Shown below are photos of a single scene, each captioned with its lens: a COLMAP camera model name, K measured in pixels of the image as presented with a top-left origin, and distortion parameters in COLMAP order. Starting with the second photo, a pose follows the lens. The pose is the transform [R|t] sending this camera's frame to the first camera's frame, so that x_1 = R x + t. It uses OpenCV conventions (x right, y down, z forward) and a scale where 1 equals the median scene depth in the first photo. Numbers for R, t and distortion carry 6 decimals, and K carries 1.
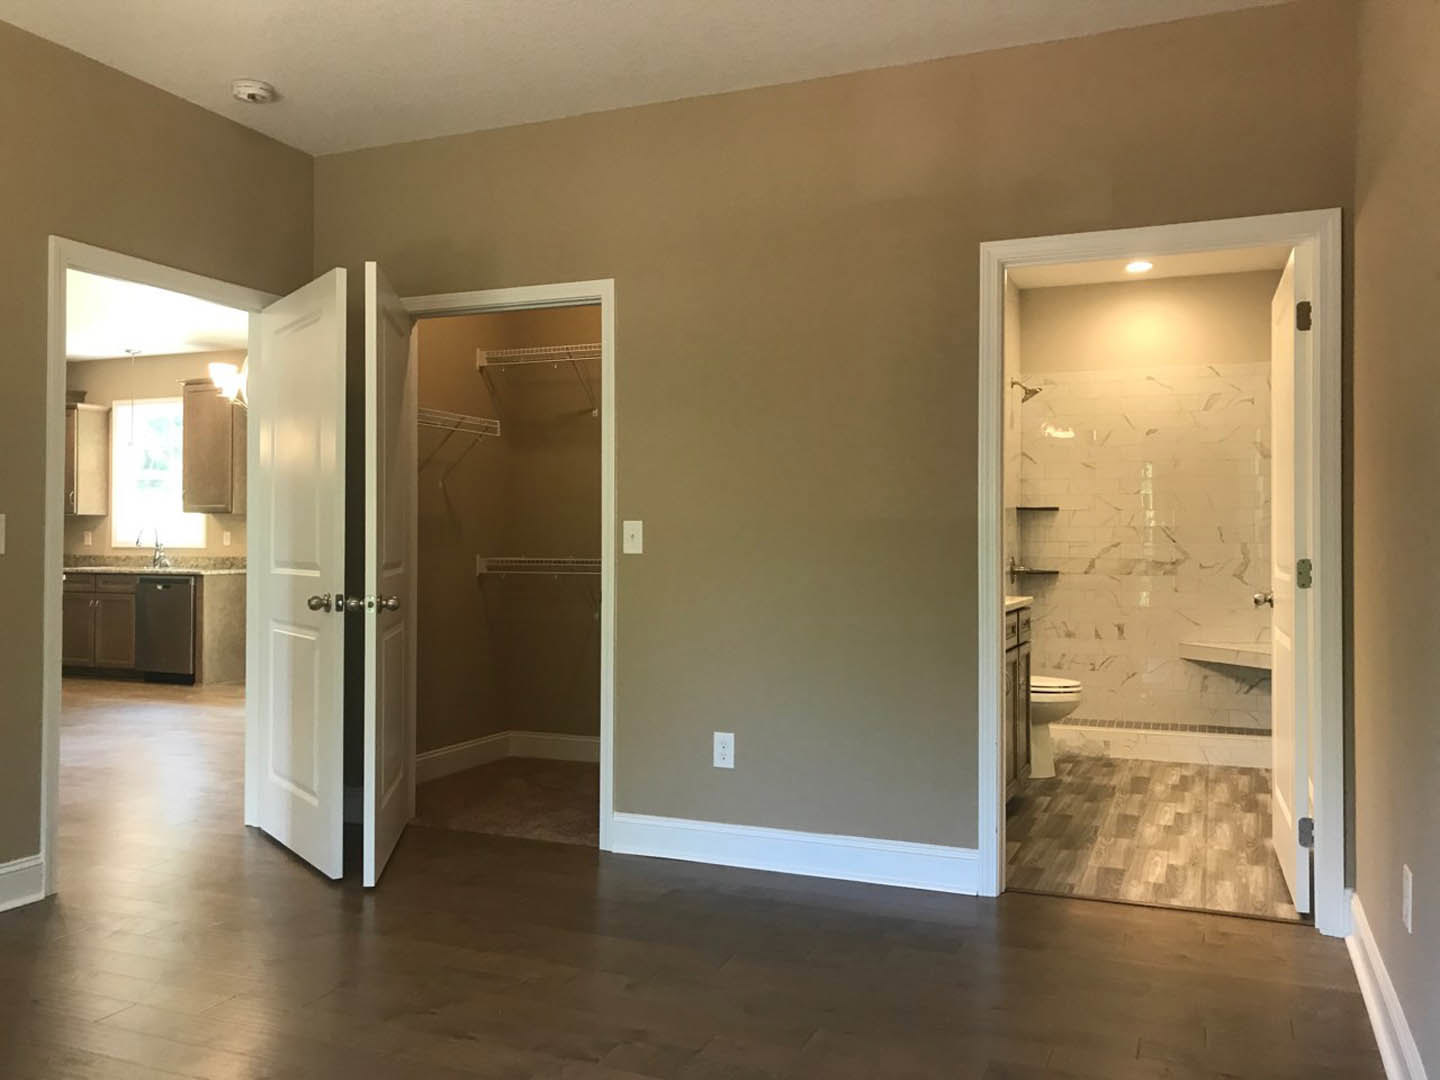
lens RADIAL K [[1188.3, 0, 717.5], [0, 1188.3, 535.0], [0, 0, 1]] dist [0.005984, -0.003556]
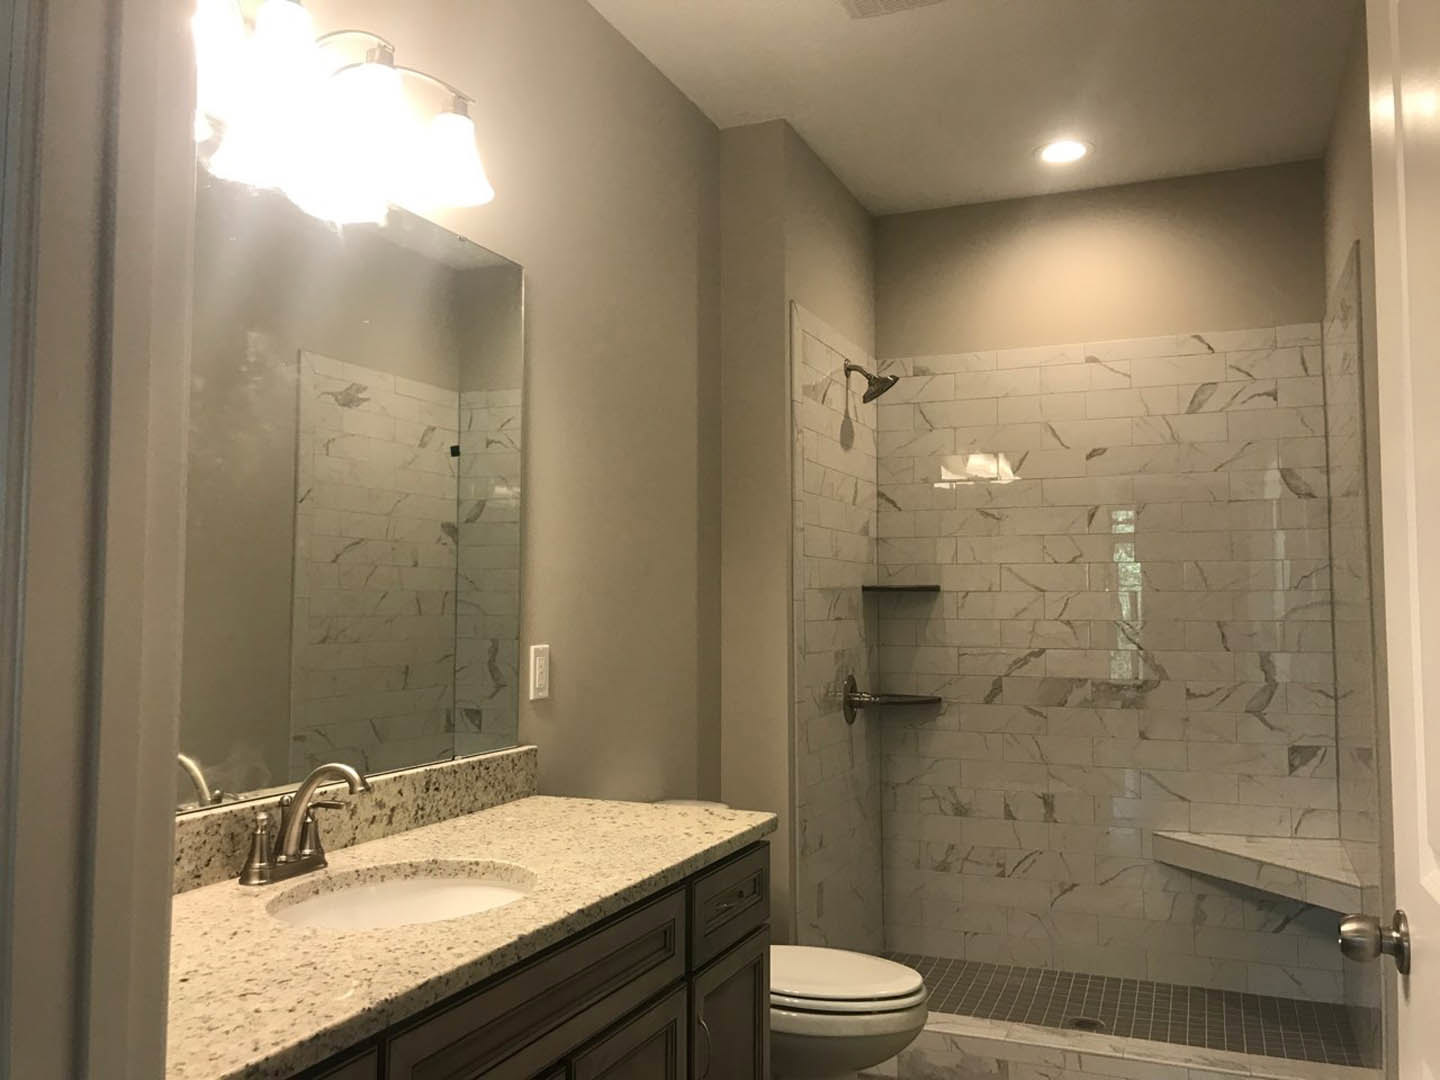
lens RADIAL K [[1188.3, 0, 717.5], [0, 1188.3, 535.0], [0, 0, 1]] dist [0.005984, -0.003556]
pose [[0.999996, -0.002245, -0.001589, 0.186730], [0.002159, 0.998630, -0.052284, -0.018775], [0.001704, 0.052281, 0.998631, 0.439006]]
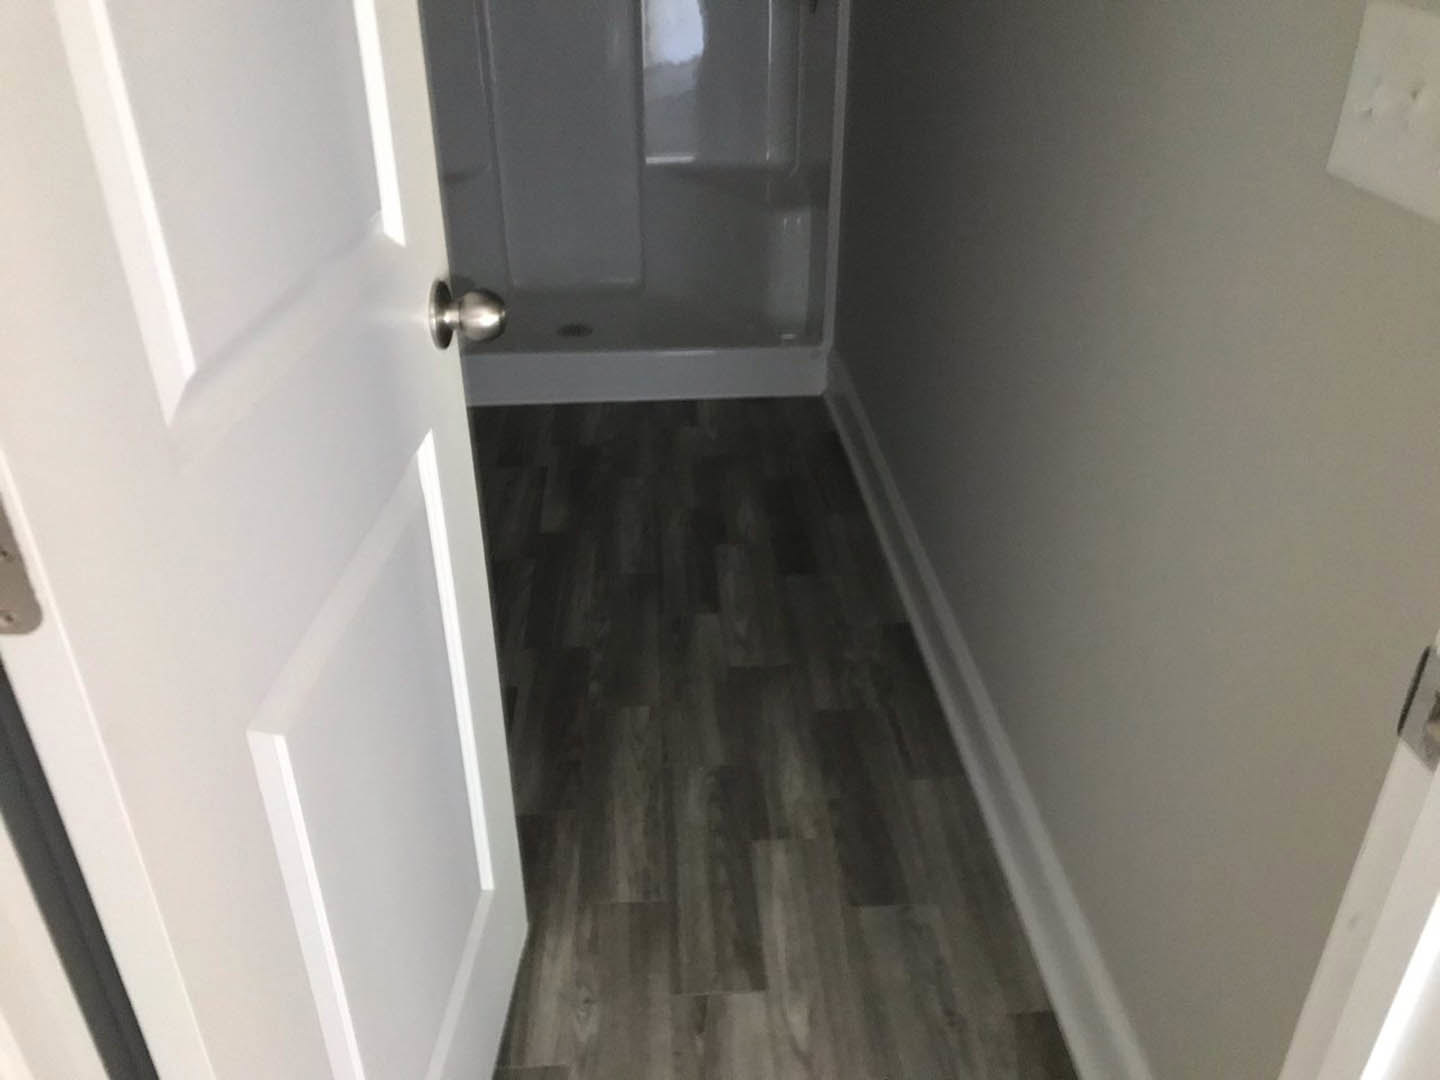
lens RADIAL K [[1188.3, 0, 717.5], [0, 1188.3, 535.0], [0, 0, 1]] dist [0.005984, -0.003556]
pose [[-0.899091, 0.220589, -0.378122, 0.448495], [0.005271, 0.869153, 0.494515, -0.031820], [0.437730, 0.442621, -0.782611, 1.092172]]
